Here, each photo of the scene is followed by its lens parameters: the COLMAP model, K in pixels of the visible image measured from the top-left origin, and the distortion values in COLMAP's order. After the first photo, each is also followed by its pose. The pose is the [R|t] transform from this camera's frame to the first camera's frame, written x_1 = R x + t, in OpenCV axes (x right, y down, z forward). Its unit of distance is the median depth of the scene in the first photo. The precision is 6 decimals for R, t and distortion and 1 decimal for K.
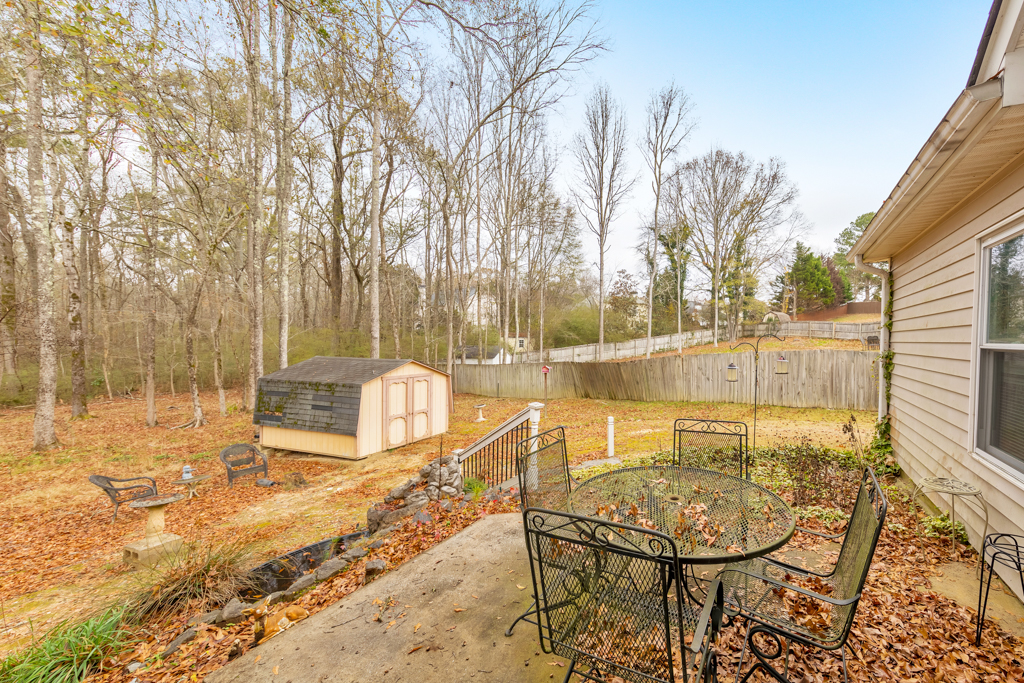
lens RADIAL K [[346.7, 0, 589.4], [0, 346.7, 347.3], [0, 0, 1]] dist [0.001677, 0.000107]
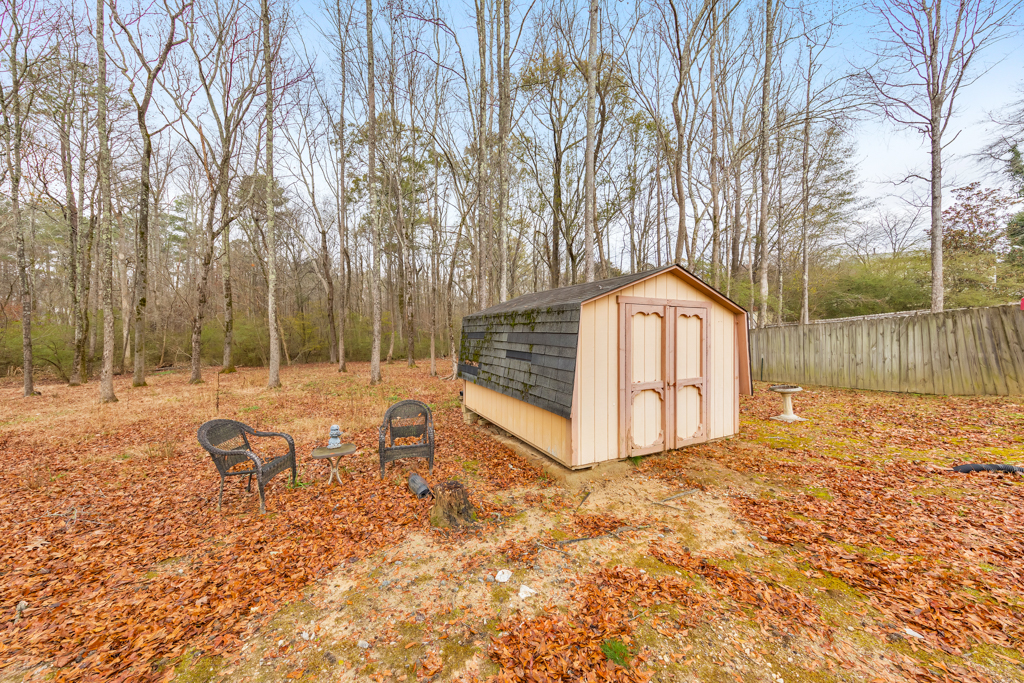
lens RADIAL K [[334.0, 0, 511.2], [0, 334.0, 334.4], [0, 0, 1]] dist [0.001097, 0.000001]
pose [[0.718960, -0.000698, -0.695051, -0.386827], [0.001715, 0.999998, 0.000770, 0.133229], [0.695049, -0.001745, 0.718960, 0.576736]]
